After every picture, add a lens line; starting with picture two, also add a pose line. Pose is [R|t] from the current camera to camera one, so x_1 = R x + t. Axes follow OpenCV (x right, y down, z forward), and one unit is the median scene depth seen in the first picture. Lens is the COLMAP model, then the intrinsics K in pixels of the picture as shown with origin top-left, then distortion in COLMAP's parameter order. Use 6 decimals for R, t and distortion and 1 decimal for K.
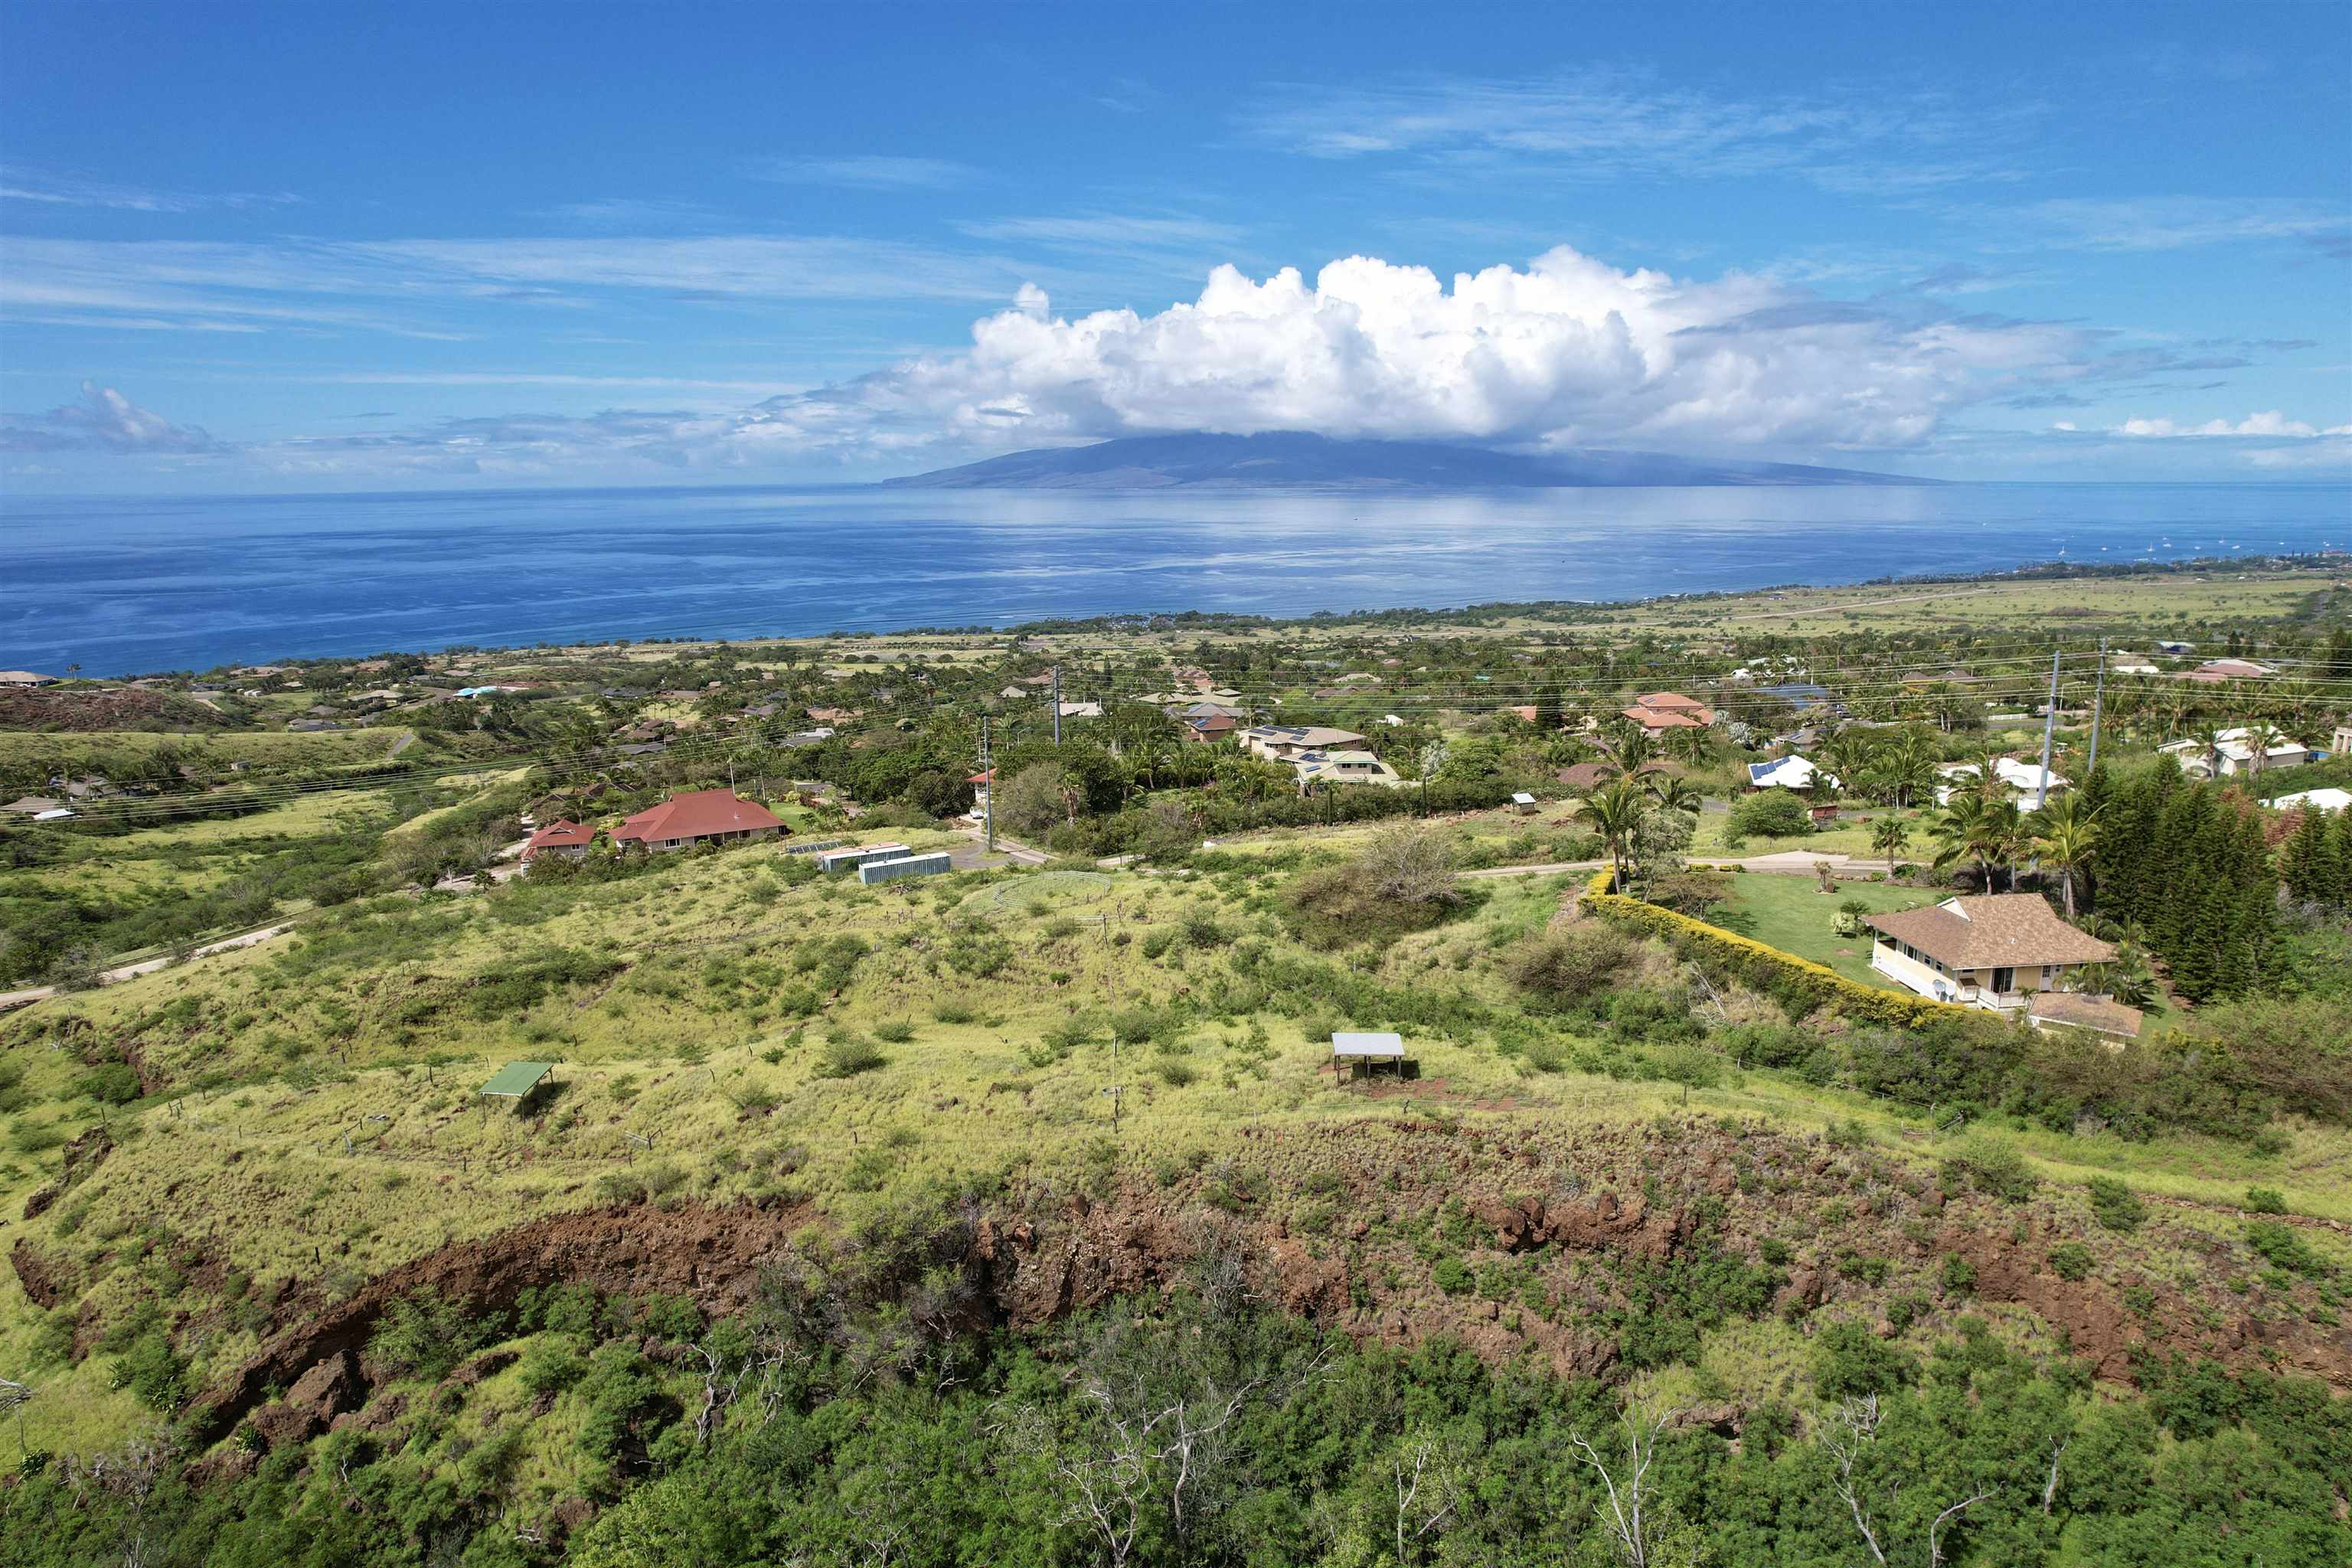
lens RADIAL K [[1601.3, 0, 1222.7], [0, 1601.3, 785.7], [0, 0, 1]] dist [-0.083048, 0.085176]
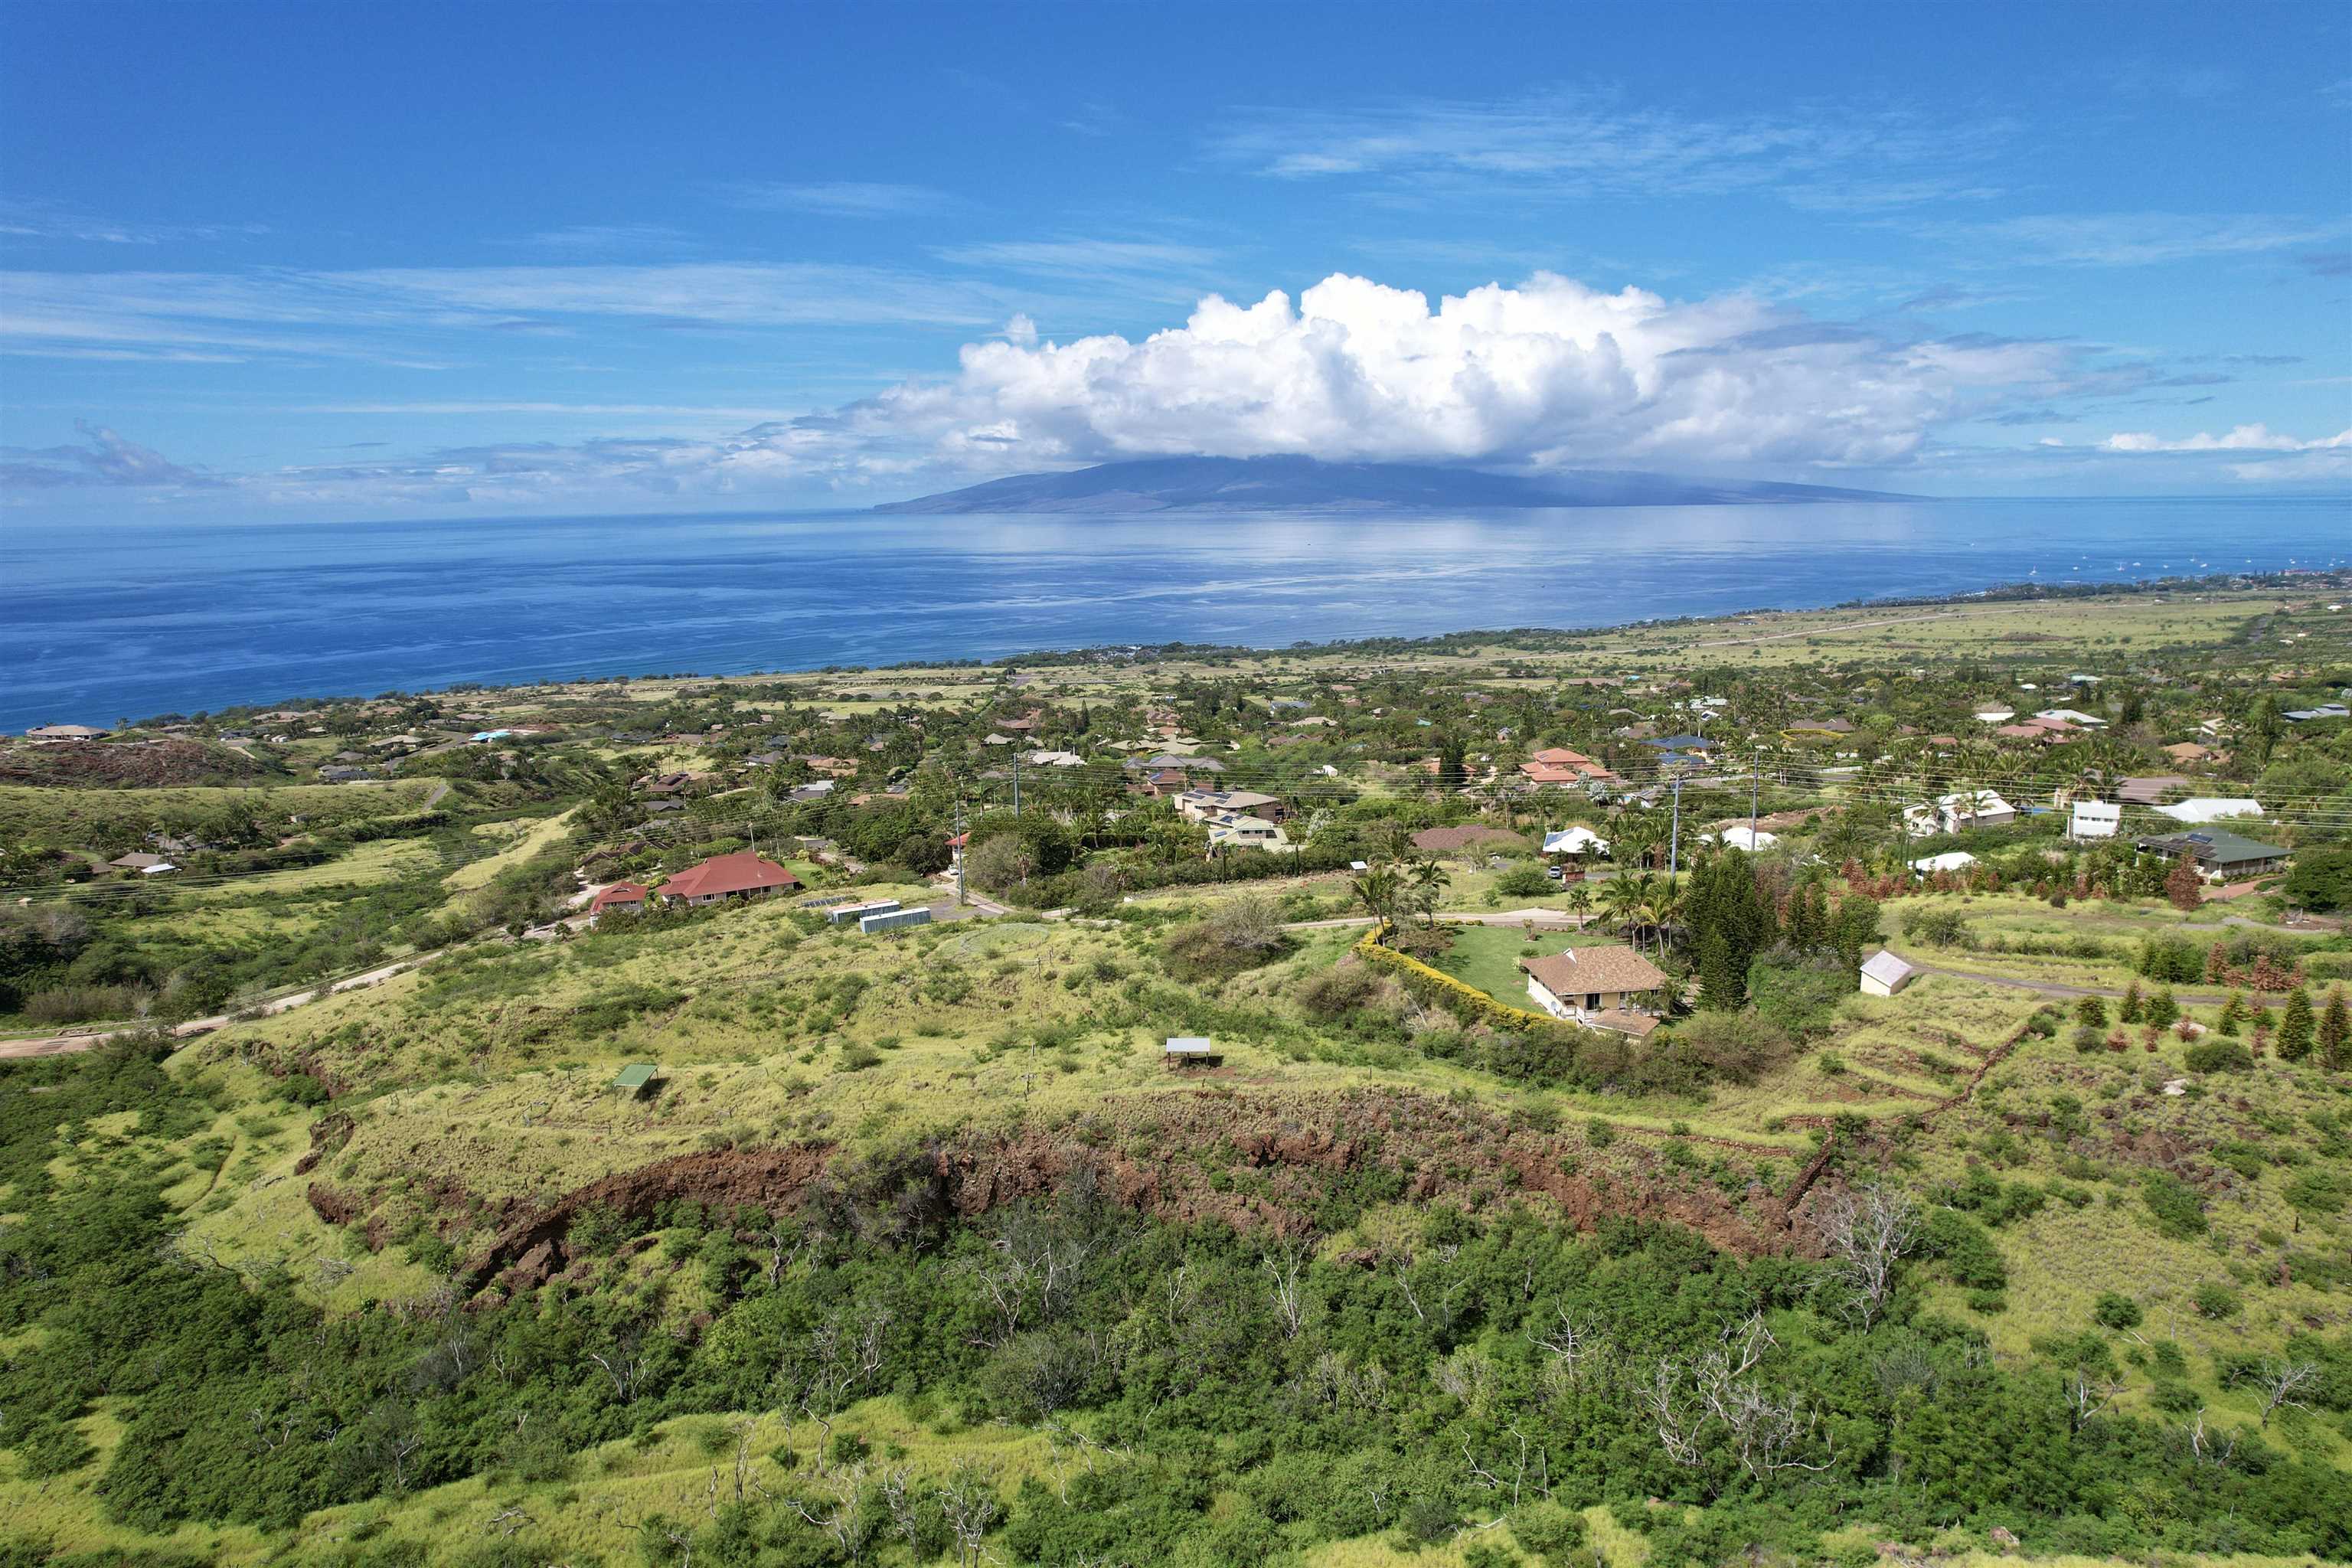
lens RADIAL K [[1613.8, 0, 1225.9], [0, 1613.8, 783.9], [0, 0, 1]] dist [-0.068709, 0.053404]
pose [[0.999943, -0.009670, 0.004416, 0.082407], [0.009727, 0.999869, -0.012949, -0.049856], [-0.004291, 0.012991, 0.999906, -0.394602]]
